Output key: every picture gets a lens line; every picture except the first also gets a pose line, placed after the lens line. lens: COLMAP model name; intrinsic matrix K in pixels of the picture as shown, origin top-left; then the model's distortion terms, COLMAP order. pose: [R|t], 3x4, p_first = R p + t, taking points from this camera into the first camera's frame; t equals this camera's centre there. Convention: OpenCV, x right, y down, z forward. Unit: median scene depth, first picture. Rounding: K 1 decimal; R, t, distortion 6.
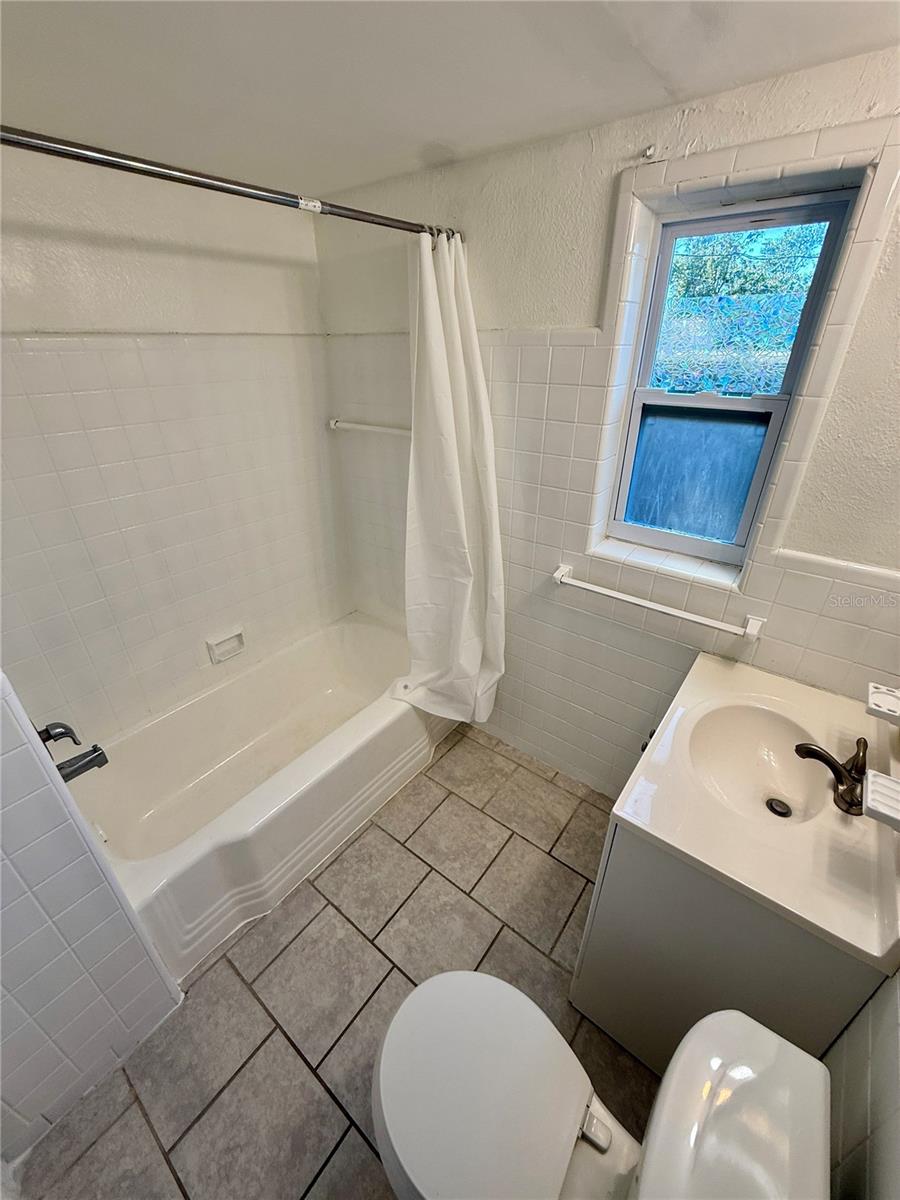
lens RADIAL K [[477.3, 0, 450.0], [0, 477.3, 594.8], [0, 0, 1]] dist [0.000451, -0.000492]
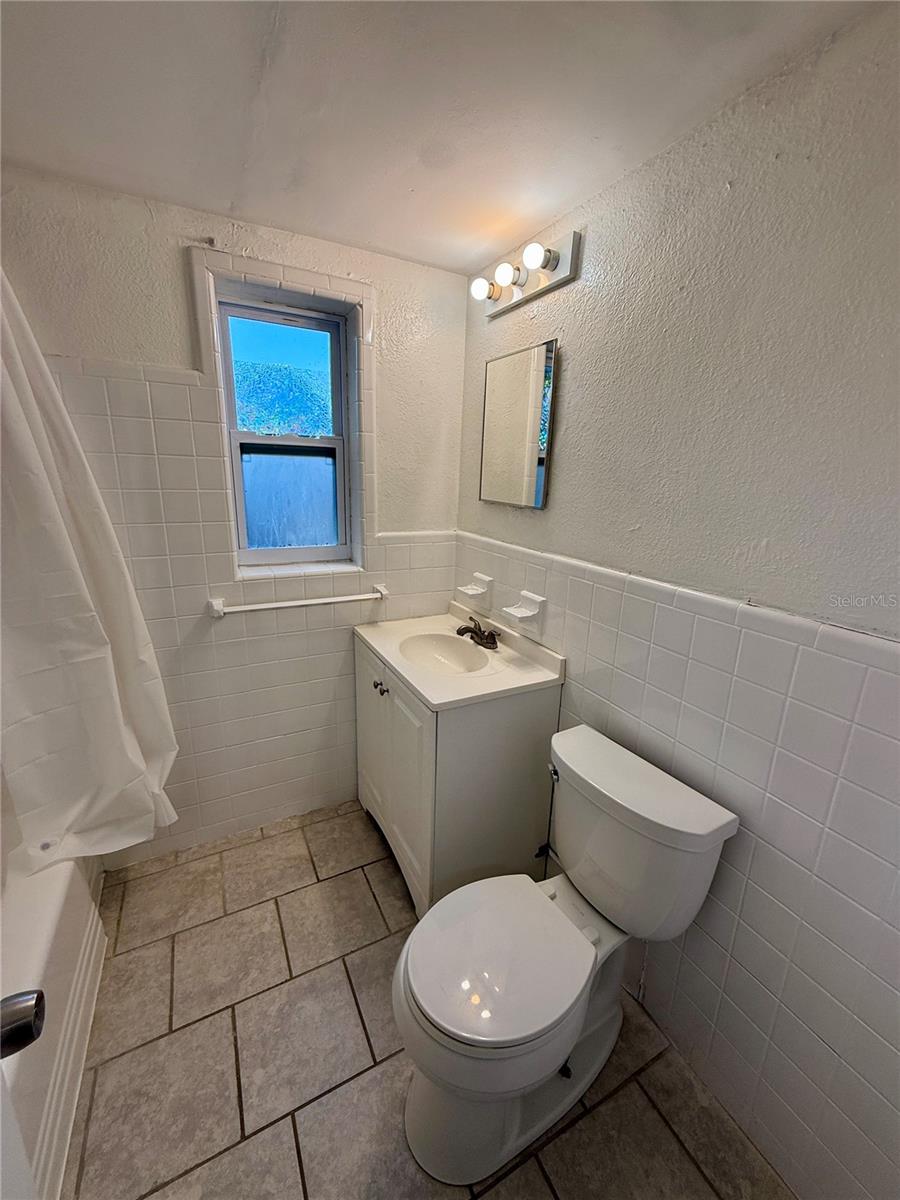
lens RADIAL K [[477.3, 0, 450.0], [0, 477.3, 594.8], [0, 0, 1]] dist [0.000451, -0.000492]
pose [[0.411409, -0.213280, 0.886146, -0.441717], [0.397888, 0.916731, 0.035915, 0.088888], [-0.820017, 0.337811, 0.462013, 0.153096]]
